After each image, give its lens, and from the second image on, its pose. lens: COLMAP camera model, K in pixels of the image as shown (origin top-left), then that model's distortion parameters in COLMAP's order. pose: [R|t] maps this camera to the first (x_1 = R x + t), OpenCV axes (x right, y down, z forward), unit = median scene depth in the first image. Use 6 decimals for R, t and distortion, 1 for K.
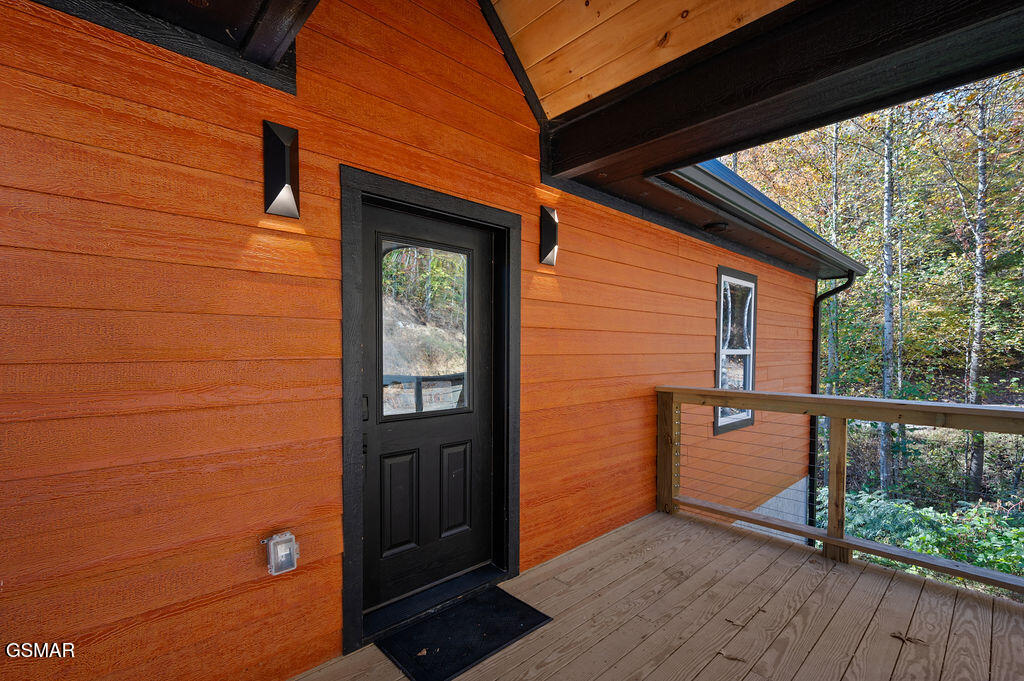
lens RADIAL K [[460.9, 0, 512.0], [0, 460.9, 340.5], [0, 0, 1]] dist [-0.000058, -0.000007]
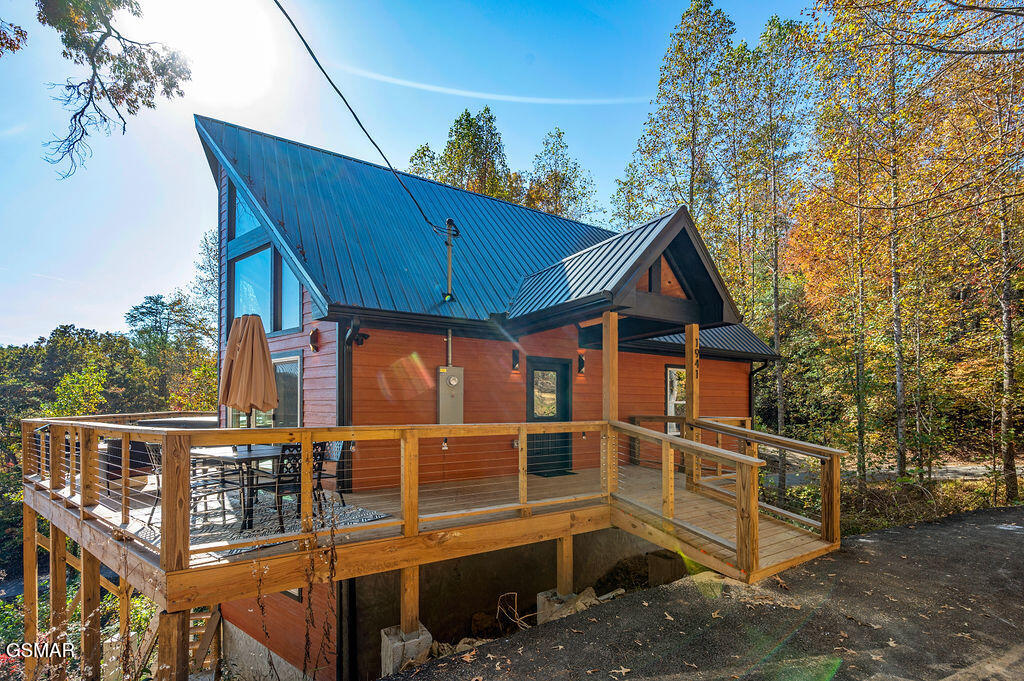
lens RADIAL K [[481.1, 0, 534.0], [0, 481.1, 398.9], [0, 0, 1]] dist [0.000297, 0.000086]
pose [[0.990956, -0.005046, -0.134090, 0.200605], [0.004741, 0.999985, -0.002592, 0.020193], [0.134101, 0.001933, 0.990966, -2.375391]]
